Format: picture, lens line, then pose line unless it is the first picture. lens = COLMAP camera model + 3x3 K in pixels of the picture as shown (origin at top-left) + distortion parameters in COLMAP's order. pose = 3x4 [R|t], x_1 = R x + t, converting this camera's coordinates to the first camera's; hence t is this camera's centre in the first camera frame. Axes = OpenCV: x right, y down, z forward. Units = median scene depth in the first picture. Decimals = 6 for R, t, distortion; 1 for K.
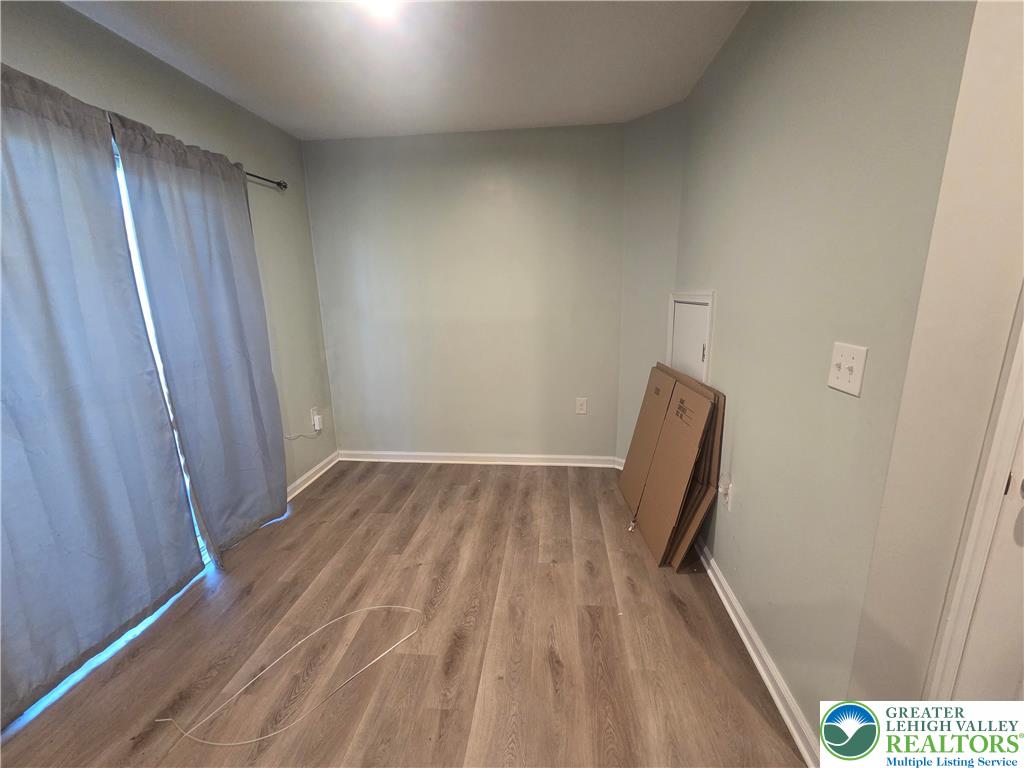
lens RADIAL K [[415.4, 0, 514.5], [0, 415.4, 384.1], [0, 0, 1]] dist [0.003097, 0.000787]
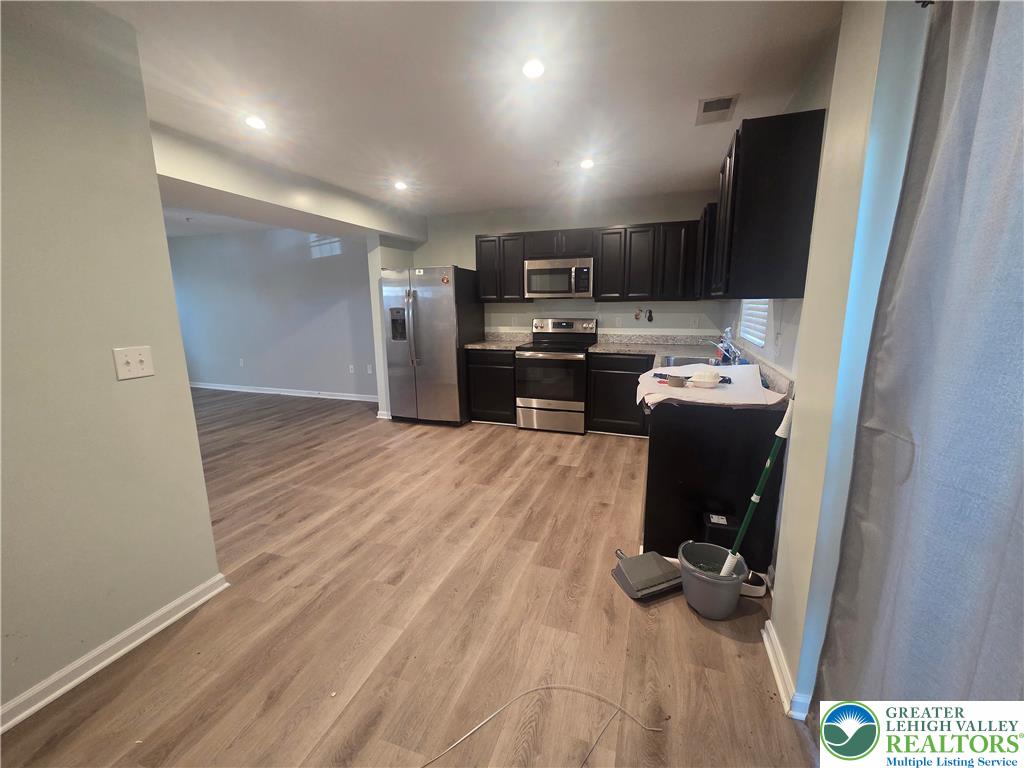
lens RADIAL K [[415.4, 0, 512.1], [0, 415.4, 383.9], [0, 0, 1]] dist [0.003097, 0.000787]
pose [[-0.969092, -0.017863, 0.246052, -0.714263], [0.082785, 0.915996, 0.392553, -0.344695], [-0.232394, 0.400789, -0.886206, 1.565724]]
